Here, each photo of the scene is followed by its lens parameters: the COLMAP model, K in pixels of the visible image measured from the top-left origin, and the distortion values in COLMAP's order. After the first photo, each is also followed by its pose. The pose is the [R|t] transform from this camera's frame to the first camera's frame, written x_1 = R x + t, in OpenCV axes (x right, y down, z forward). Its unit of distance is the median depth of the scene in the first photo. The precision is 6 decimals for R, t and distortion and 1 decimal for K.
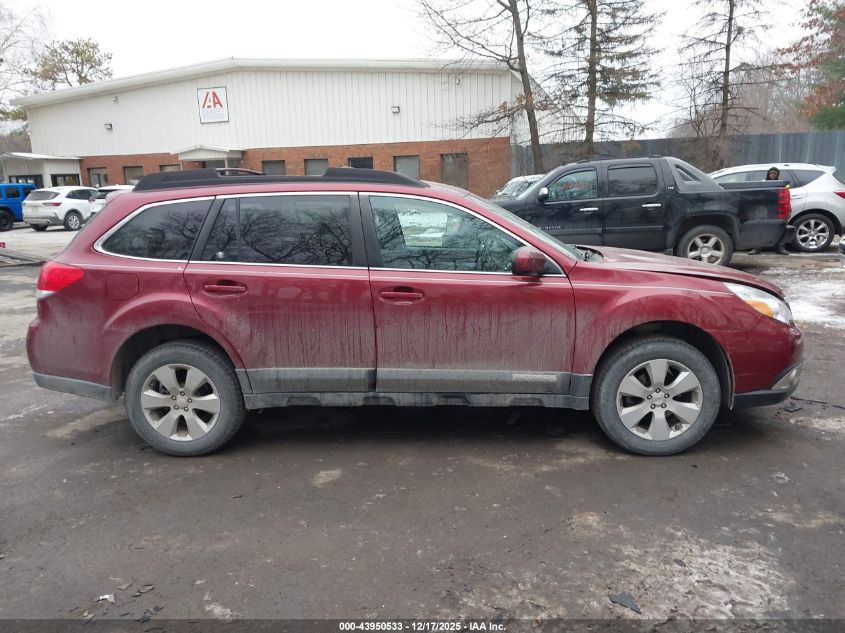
lens RADIAL K [[660.8, 0, 422.3], [0, 660.8, 288.2], [0, 0, 1]] dist [0.093547, -0.156908]
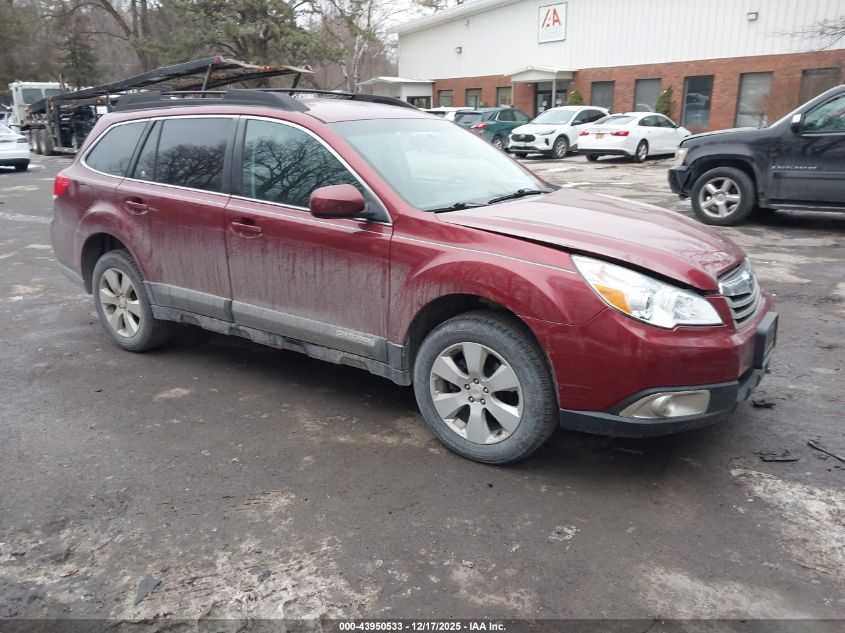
lens RADIAL K [[668.7, 0, 430.9], [0, 668.7, 288.1], [0, 0, 1]] dist [0.101712, -0.154263]
pose [[0.853455, 0.145976, -0.500306, 0.682269], [-0.091422, 0.987021, 0.132032, -0.055872], [0.513086, -0.066944, 0.855723, 0.295018]]
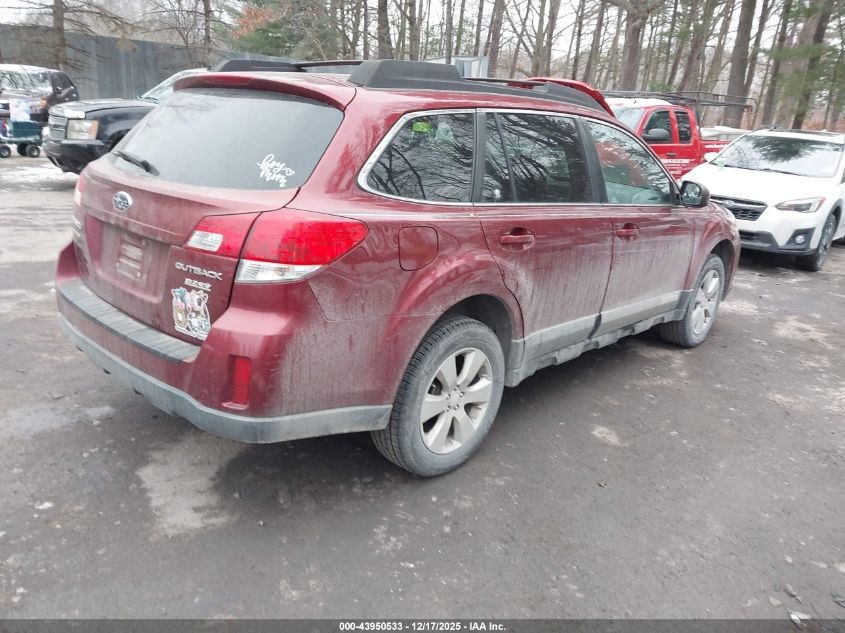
lens RADIAL K [[660.8, 0, 422.3], [0, 660.8, 288.2], [0, 0, 1]] dist [0.093547, -0.156908]
pose [[0.635743, -0.127020, 0.761378, -0.945272], [0.025349, 0.989271, 0.143873, -0.055400], [-0.771484, -0.072166, 0.632142, 0.603211]]
